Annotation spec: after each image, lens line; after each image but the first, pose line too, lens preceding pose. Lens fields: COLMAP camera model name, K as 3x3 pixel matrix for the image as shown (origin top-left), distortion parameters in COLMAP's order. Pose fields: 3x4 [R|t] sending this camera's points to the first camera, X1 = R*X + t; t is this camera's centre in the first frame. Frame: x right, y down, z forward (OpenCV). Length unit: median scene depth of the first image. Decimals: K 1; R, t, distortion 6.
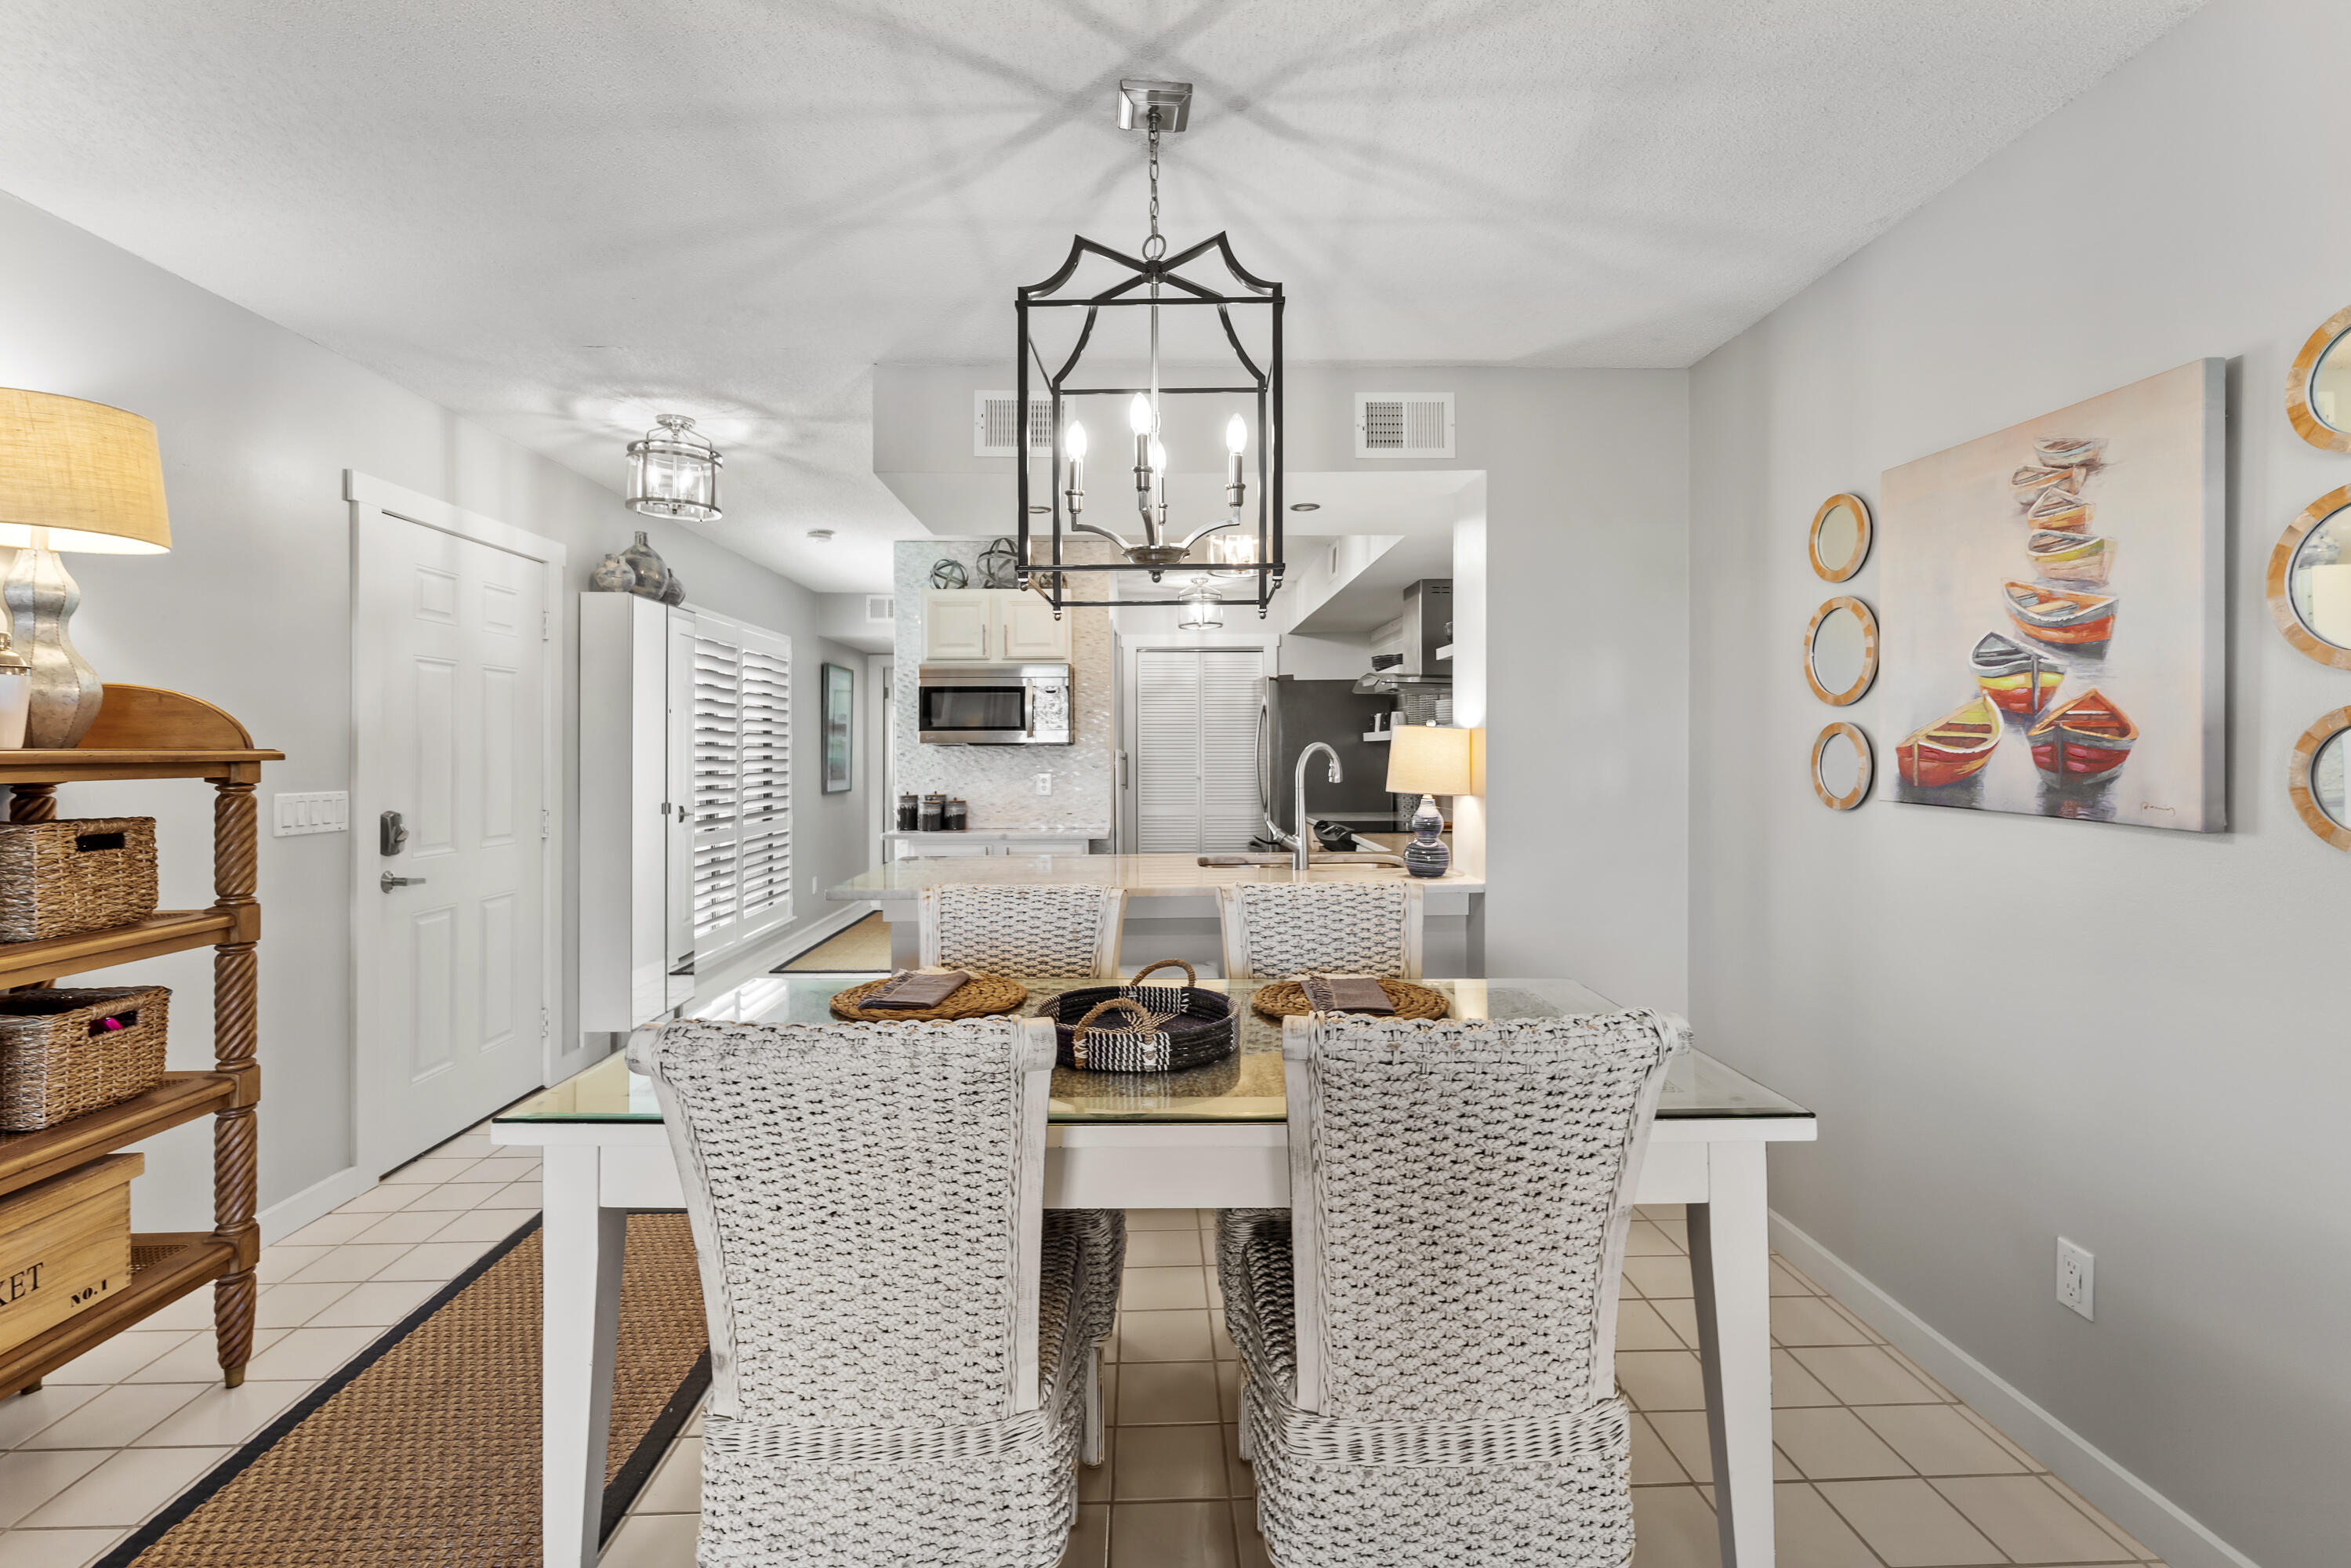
lens RADIAL K [[1064.5, 0, 1176.4], [0, 1064.5, 739.7], [0, 0, 1]] dist [0.000090, 0.000258]
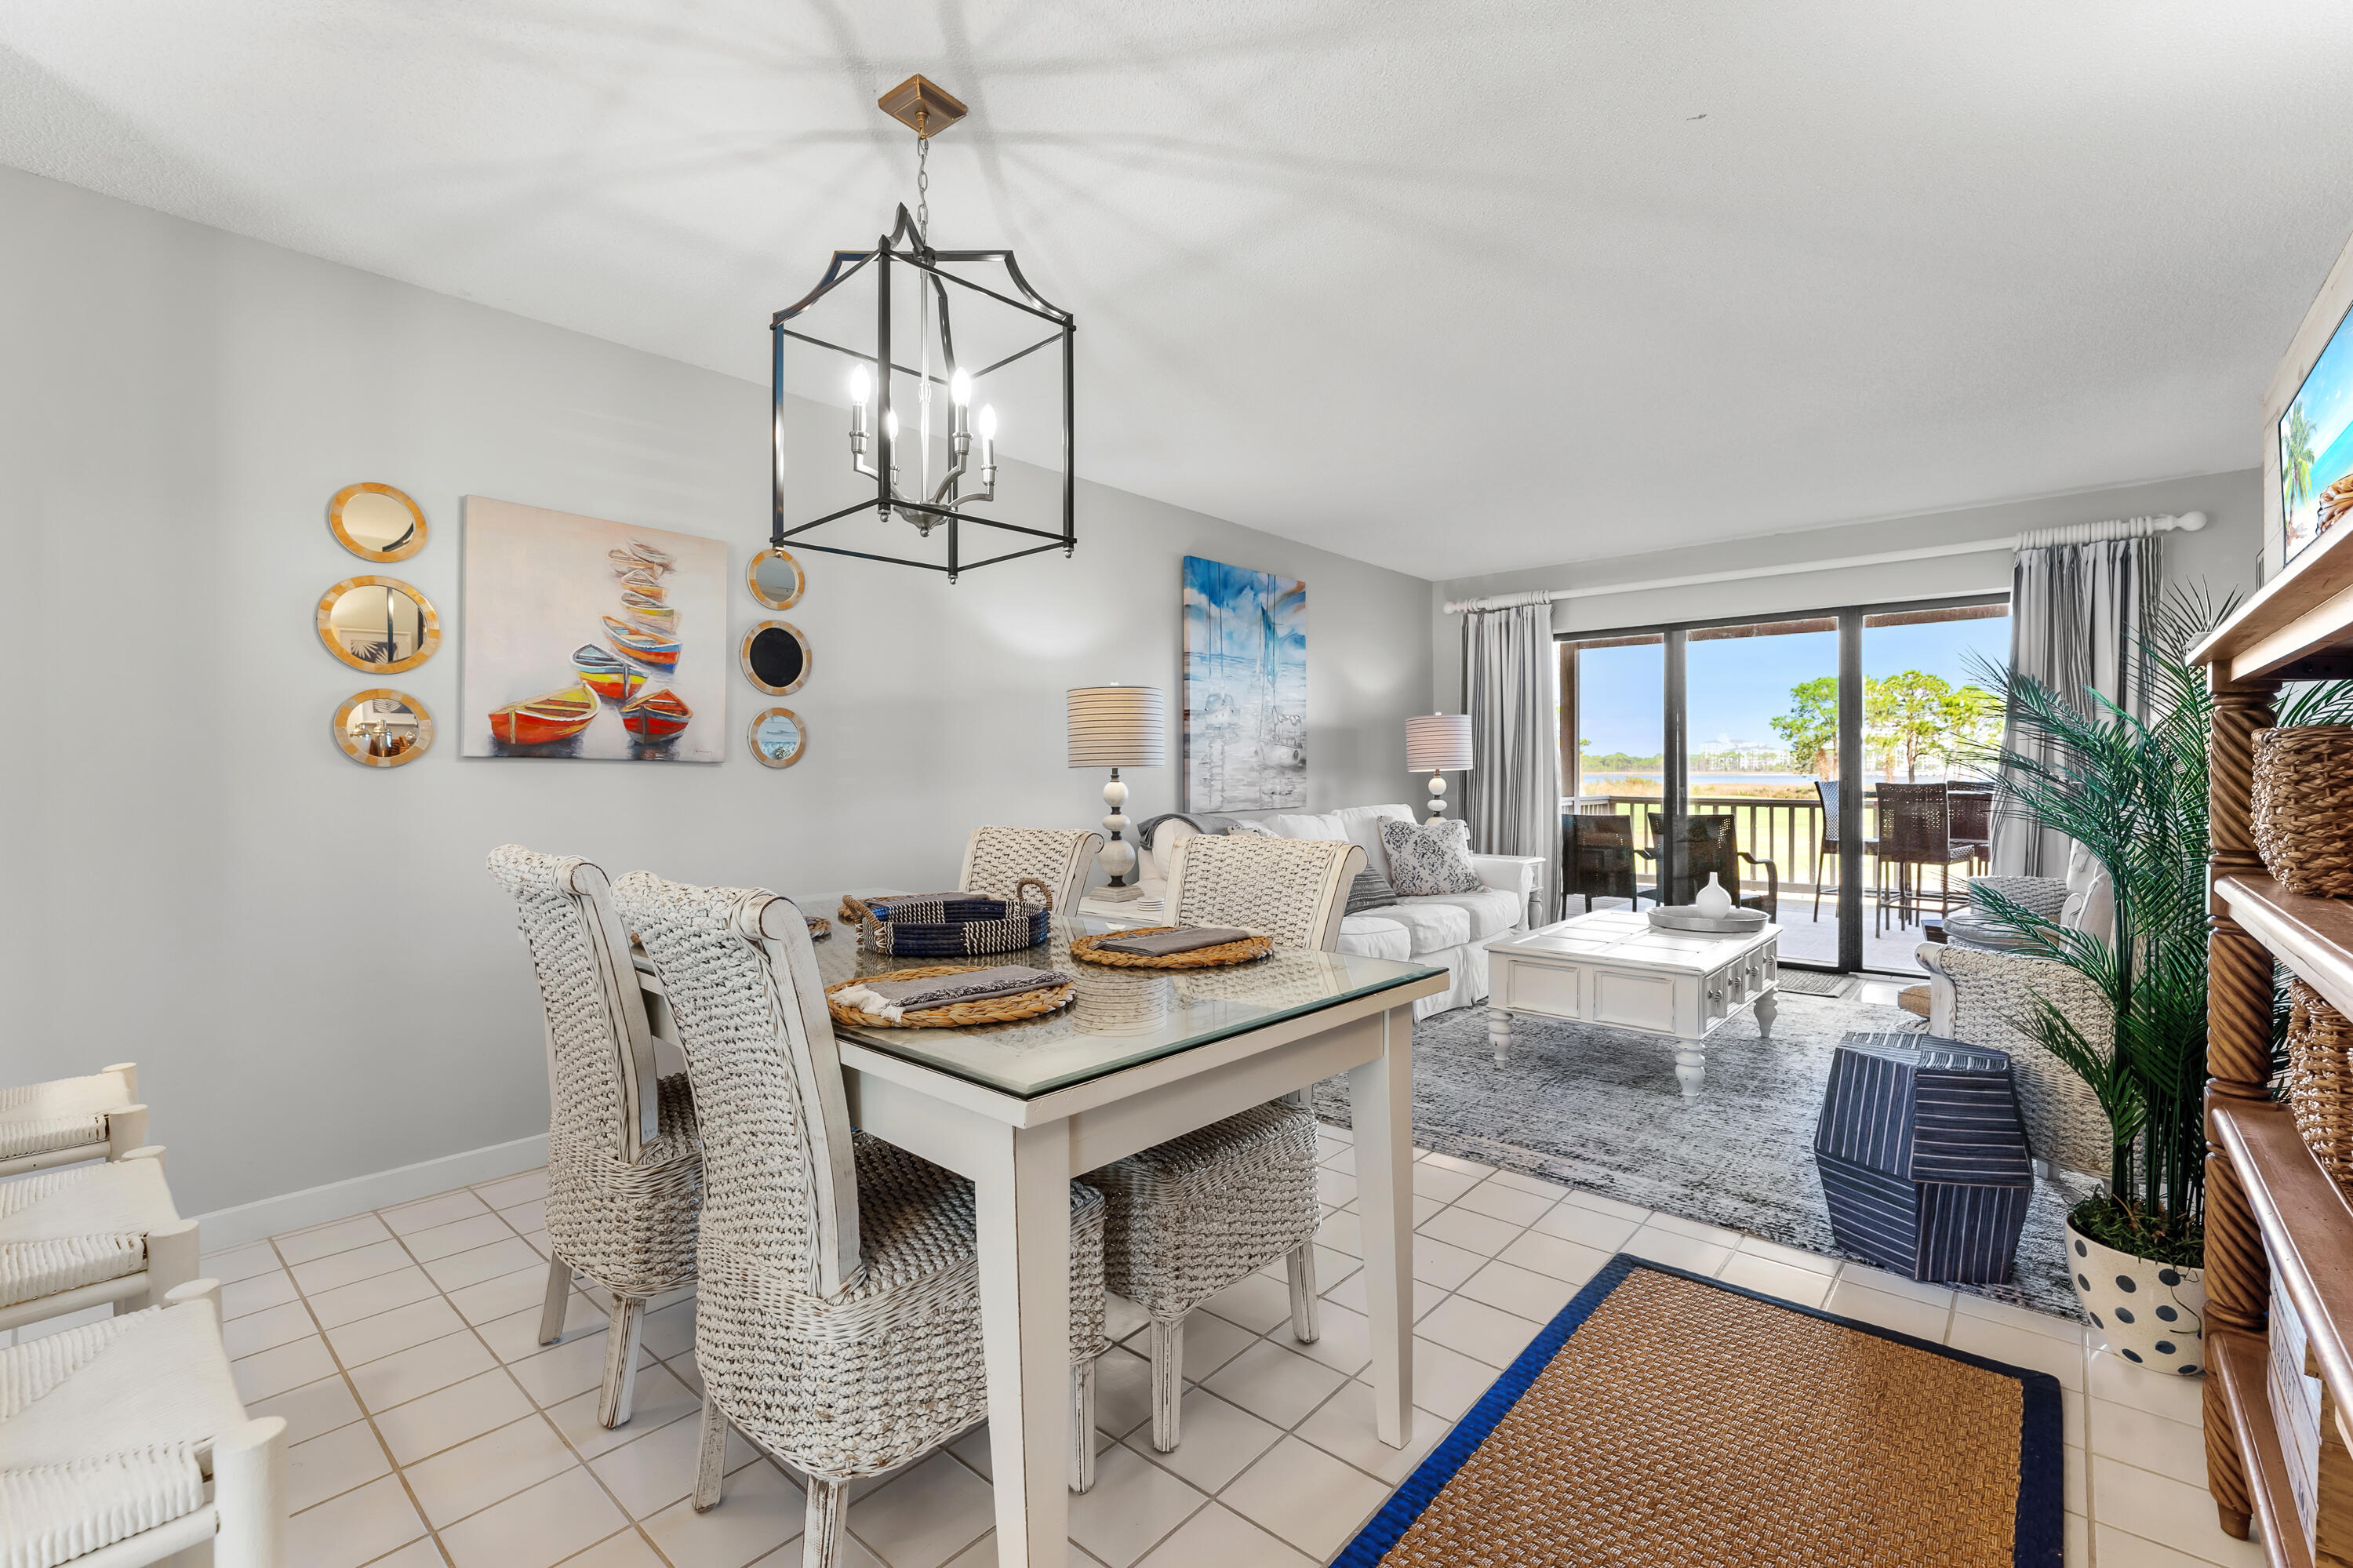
lens RADIAL K [[1008.3, 0, 1176.5], [0, 1008.3, 784.0], [0, 0, 1]] dist [-0.001751, -0.000715]
pose [[-0.732934, -0.001410, 0.680299, -0.531518], [0.001405, 0.999993, 0.003586, 0.061217], [-0.680299, 0.003584, -0.732926, 0.915871]]
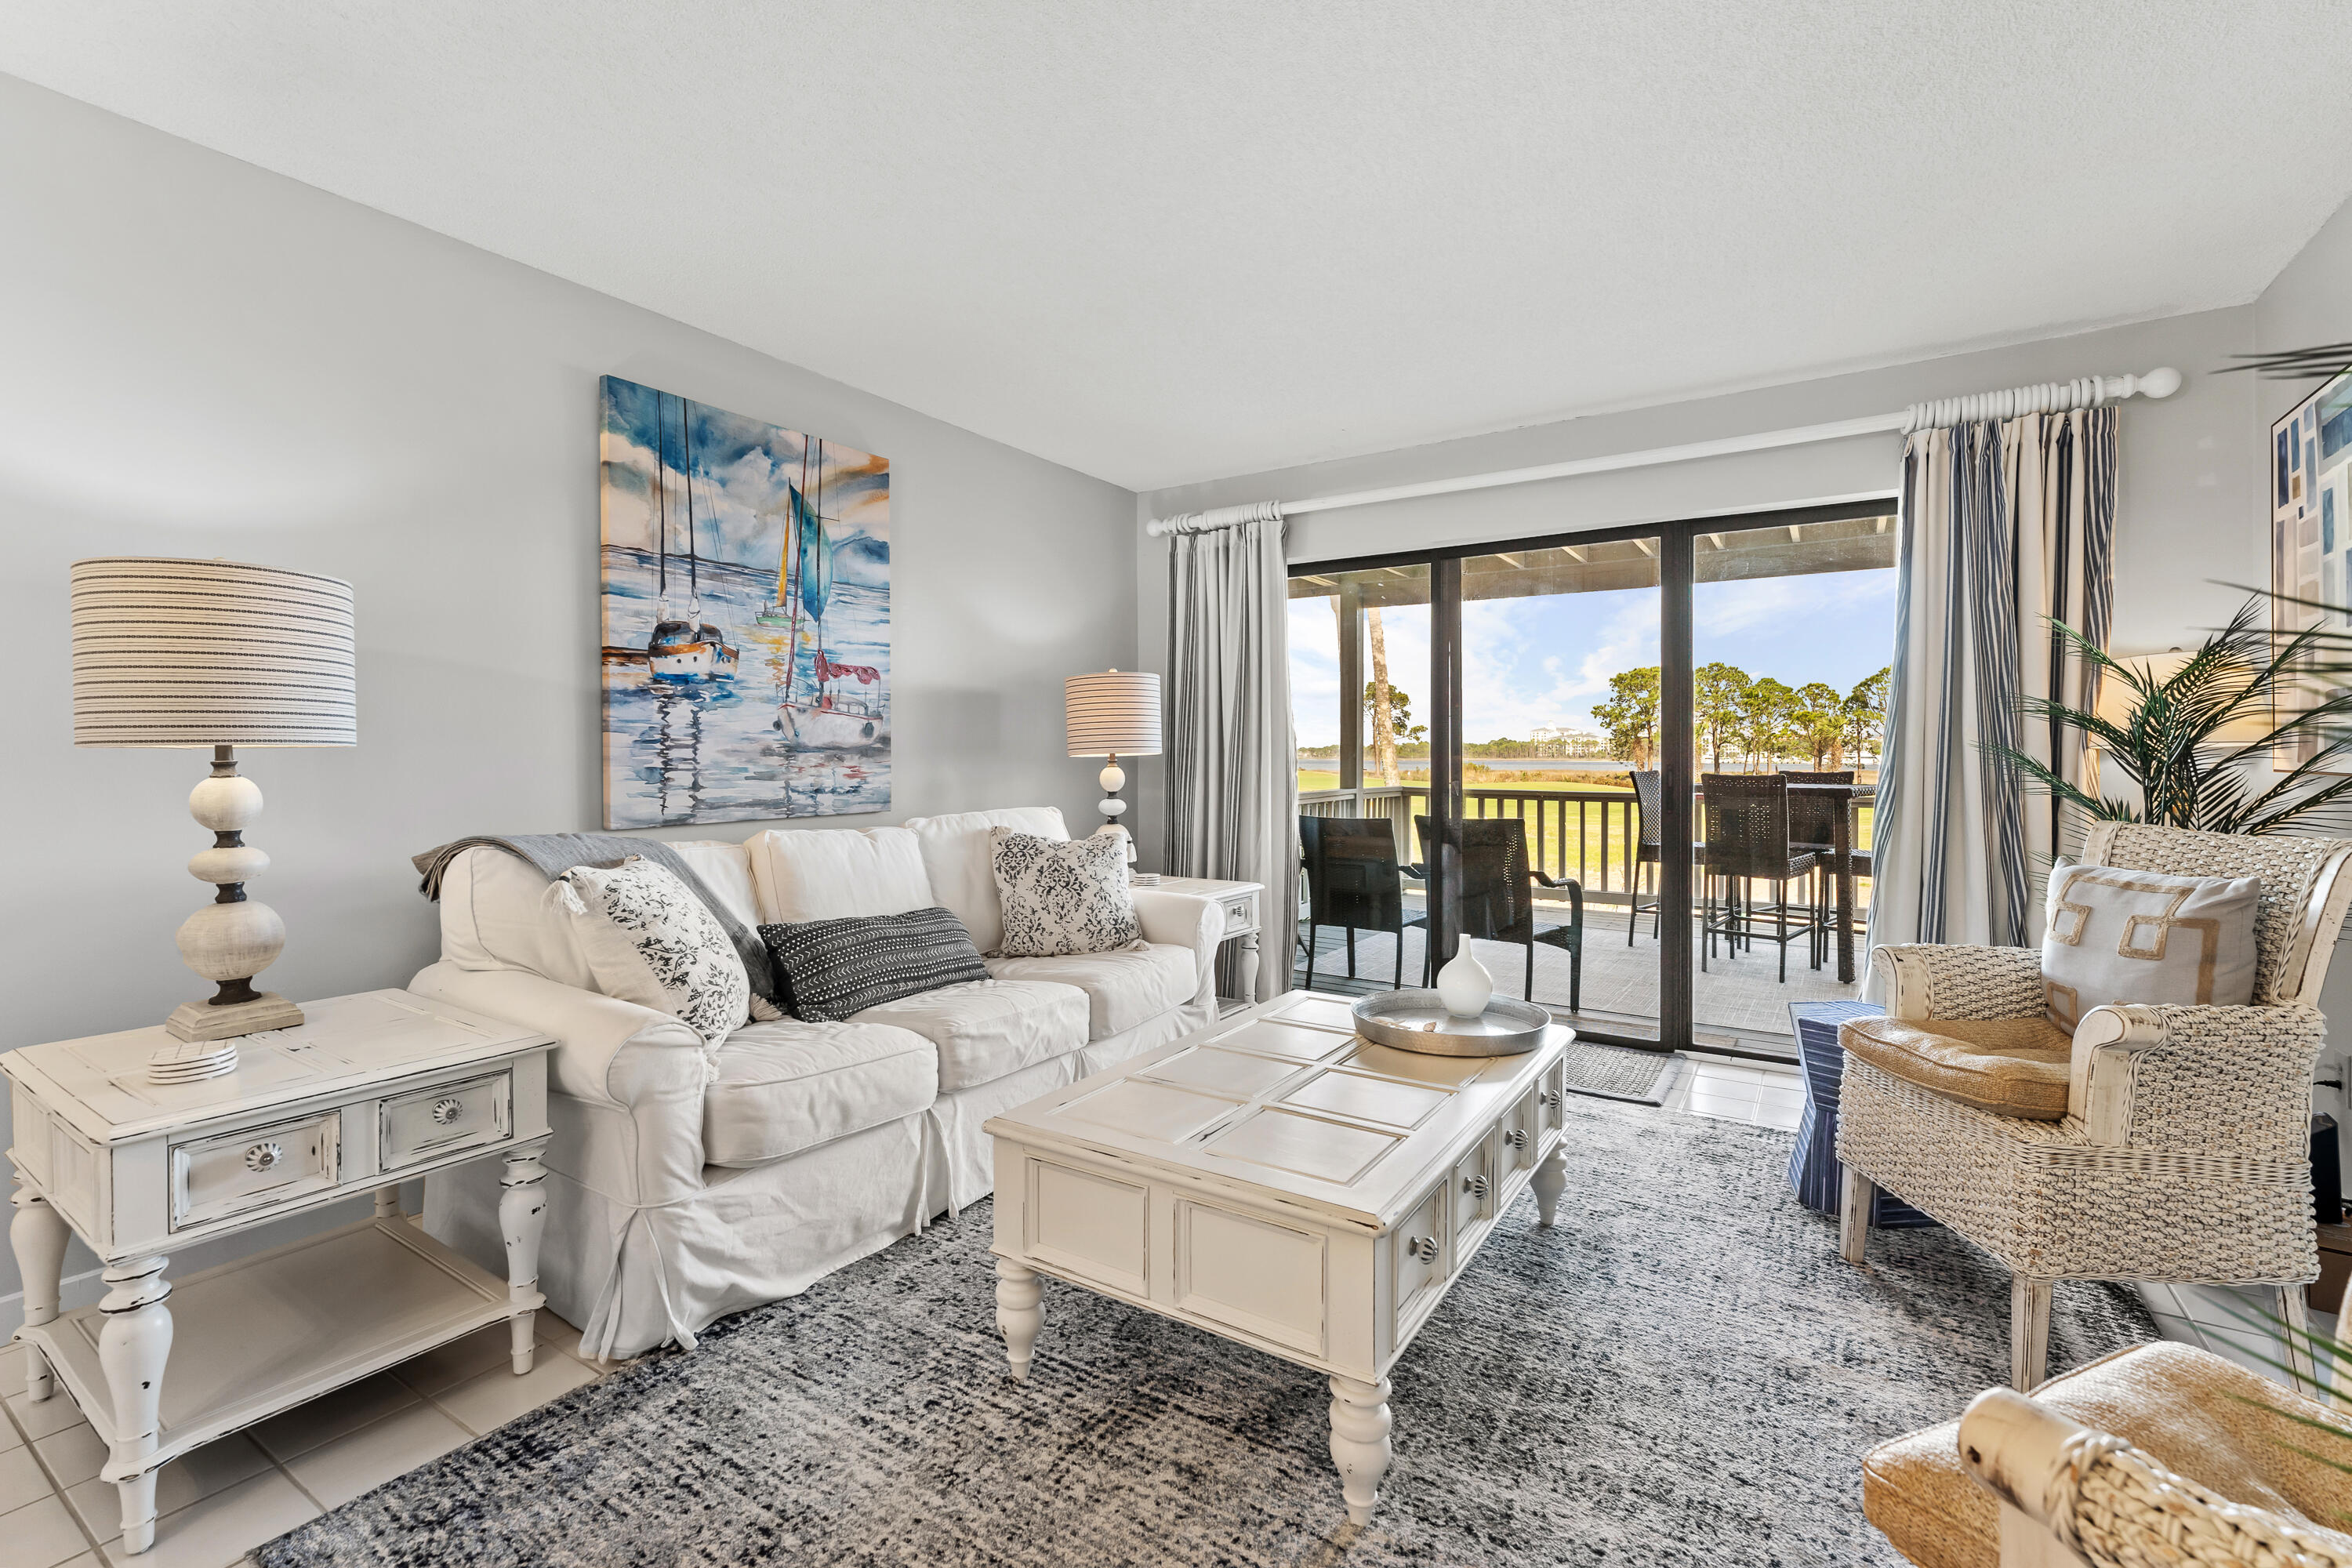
lens RADIAL K [[1031.9, 0, 1165.0], [0, 1031.9, 765.1], [0, 0, 1]] dist [-0.002666, -0.000107]
pose [[-0.820743, -0.001655, 0.571295, -0.407727], [-0.001952, 0.999998, 0.000093, 0.055308], [-0.571294, -0.001039, -0.820745, 0.236551]]
